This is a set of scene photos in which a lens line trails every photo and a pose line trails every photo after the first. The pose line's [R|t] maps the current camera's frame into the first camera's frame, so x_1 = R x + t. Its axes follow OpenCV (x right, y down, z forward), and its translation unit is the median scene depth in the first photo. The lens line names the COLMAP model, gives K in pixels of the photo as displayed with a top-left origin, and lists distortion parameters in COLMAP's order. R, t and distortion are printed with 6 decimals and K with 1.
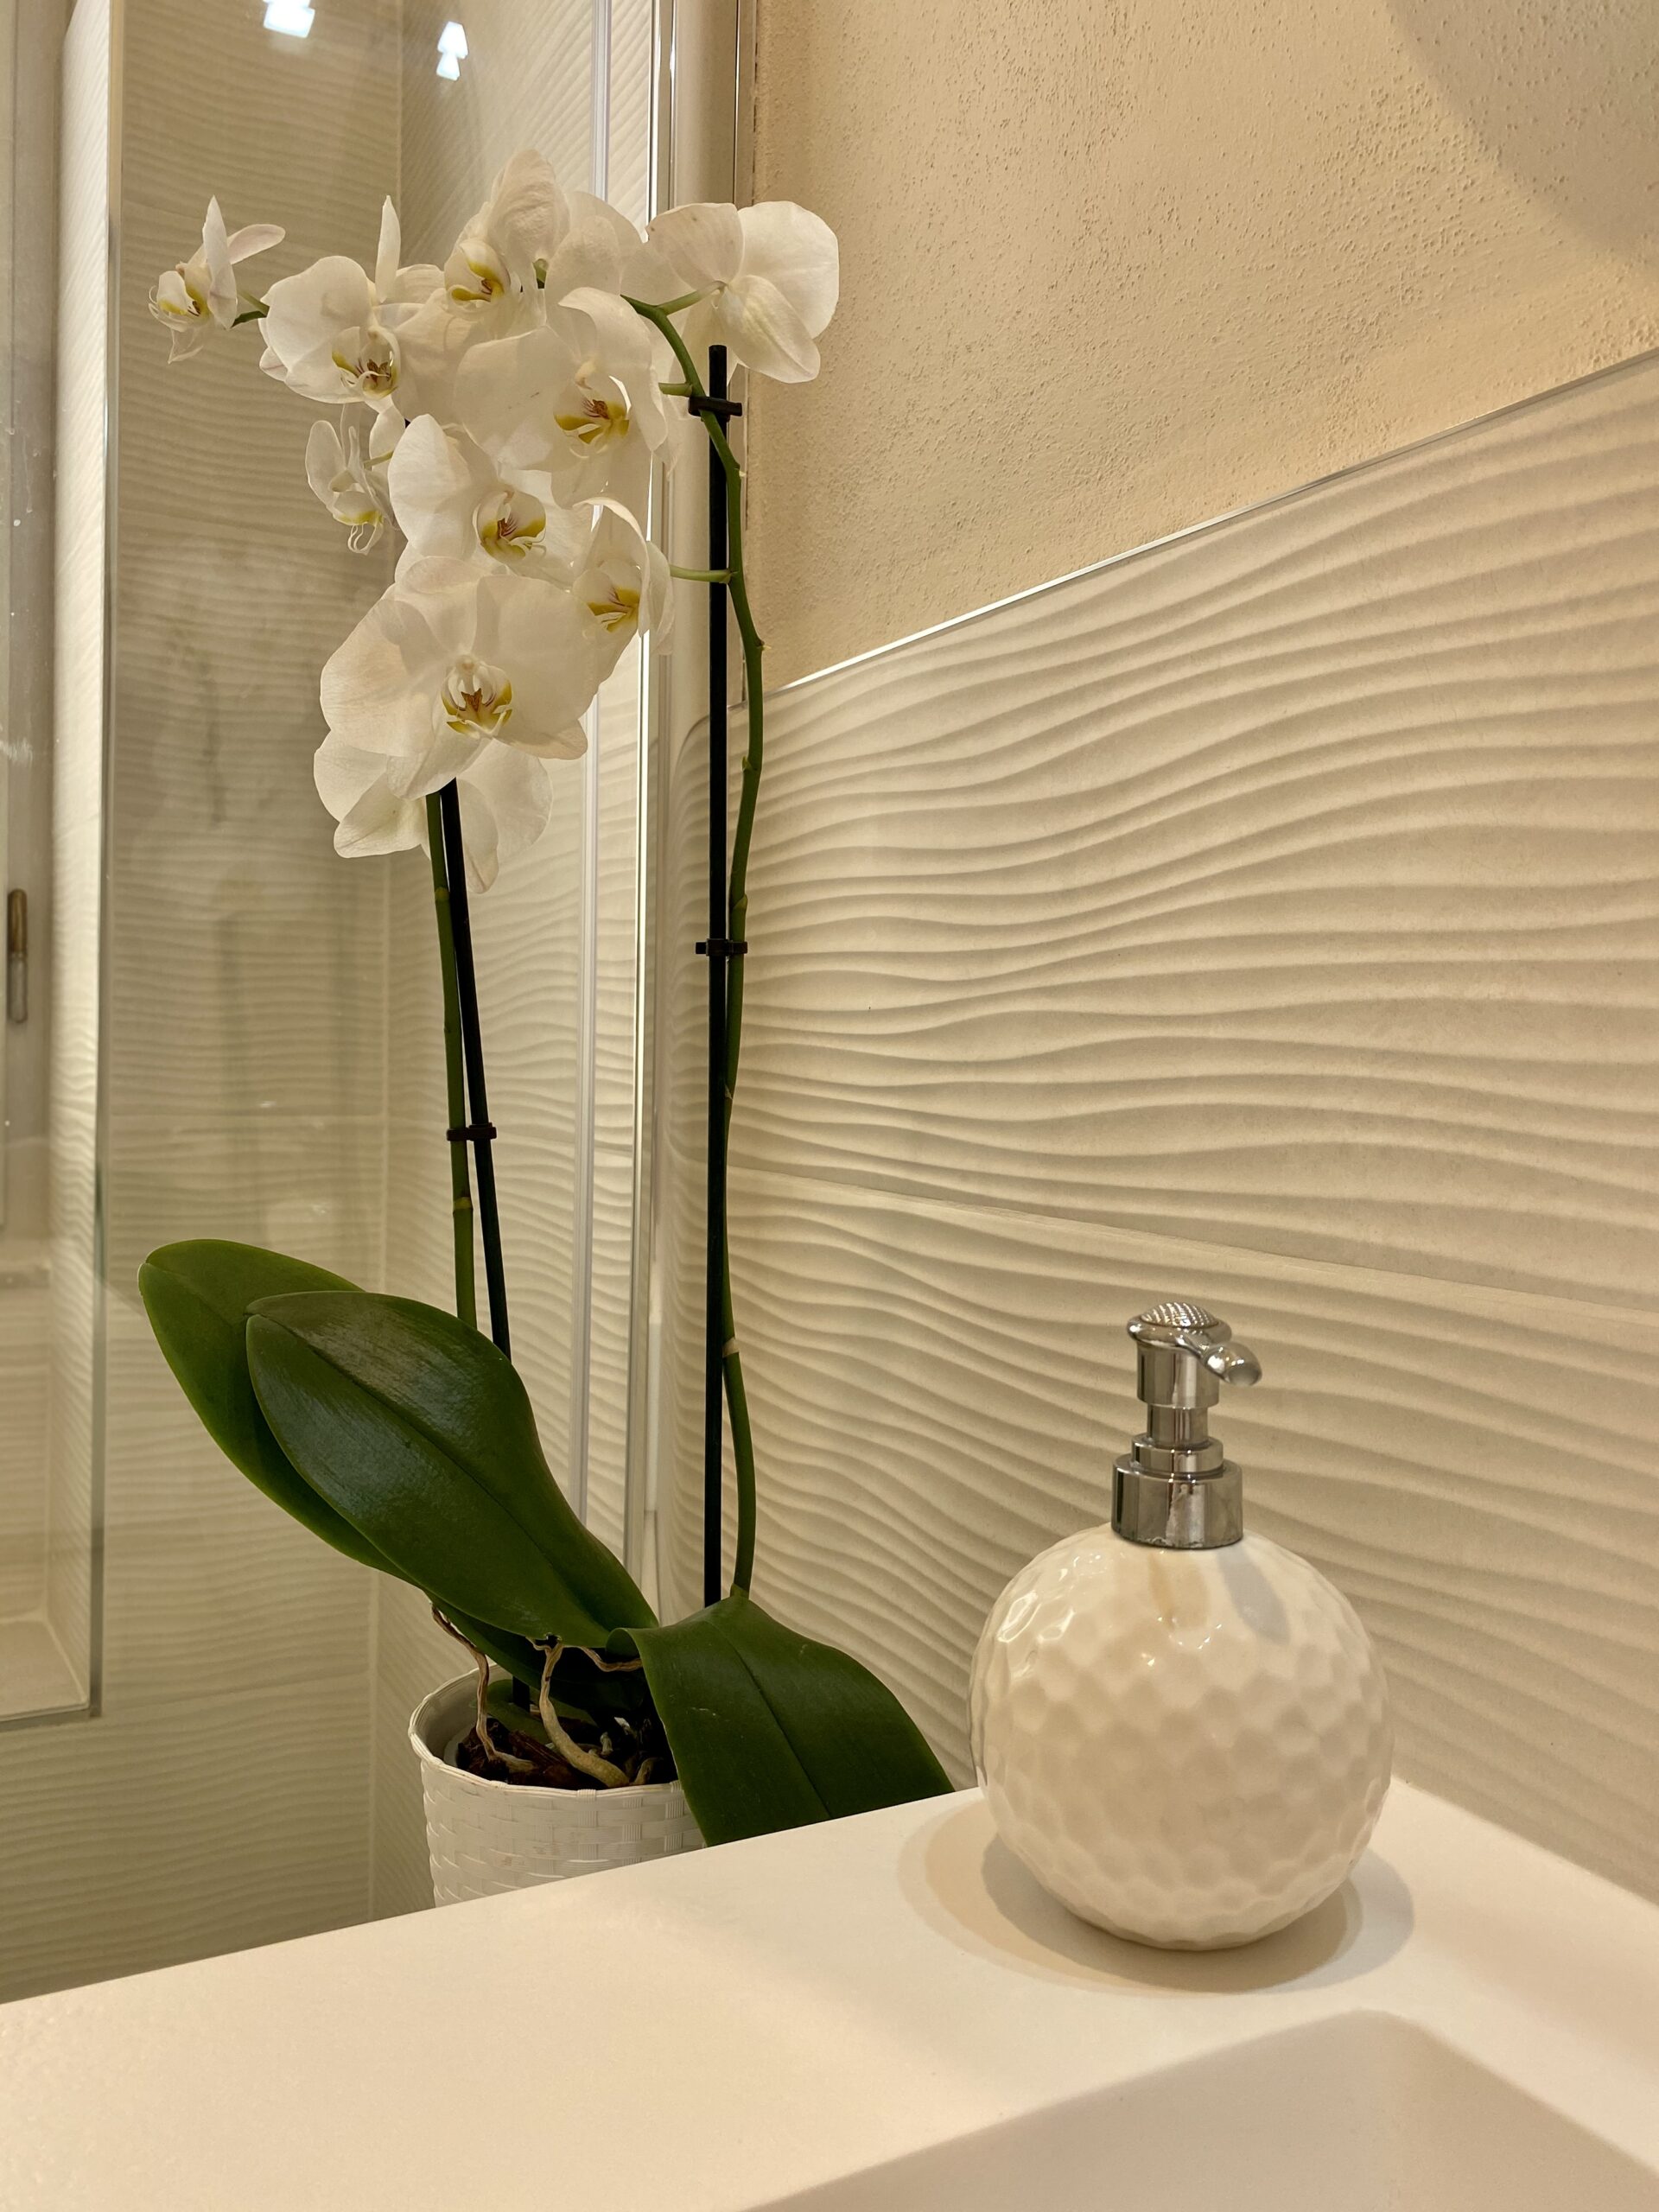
lens RADIAL K [[1711.0, 0, 823.7], [0, 1711.0, 1090.7], [0, 0, 1]] dist [0.013772, -0.004793]
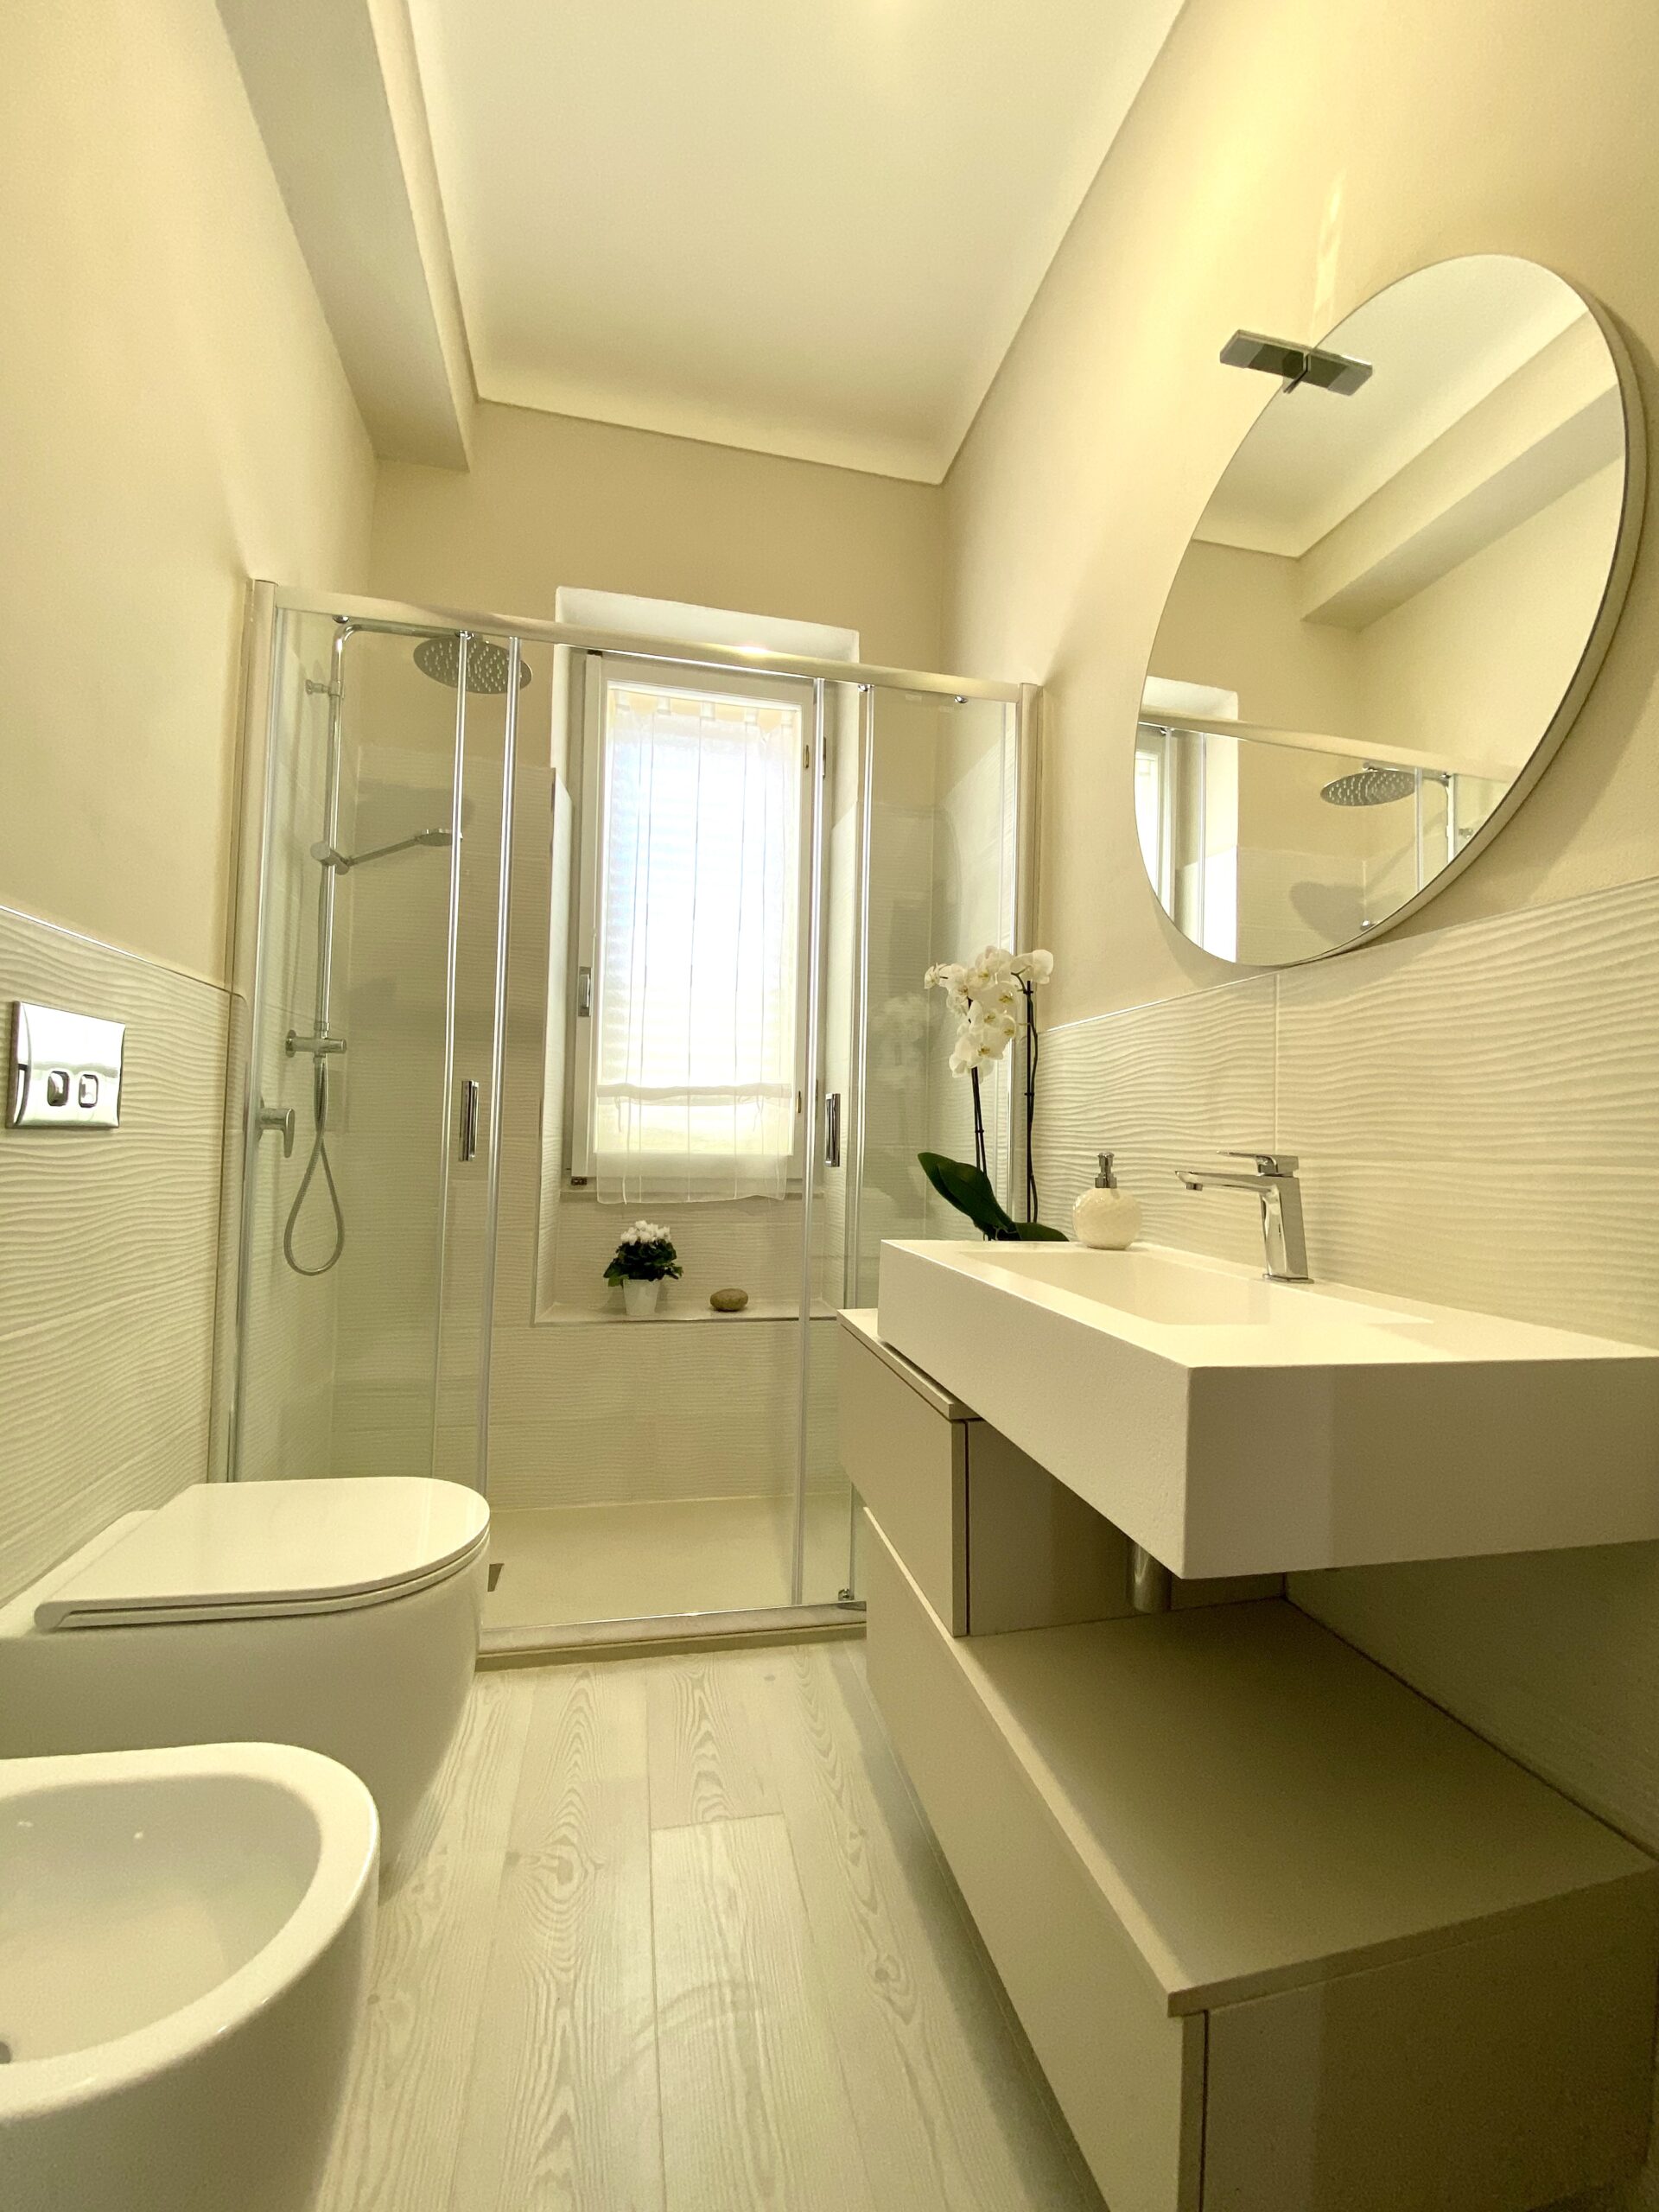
lens RADIAL K [[885.4, 0, 835.9], [0, 885.4, 1104.8], [0, 0, 1]] dist [0.038252, -0.032057]
pose [[0.961035, -0.009142, -0.276275, 0.115929], [-0.009111, 0.997862, -0.064713, 0.131735], [0.276276, 0.064708, 0.958897, -1.786158]]
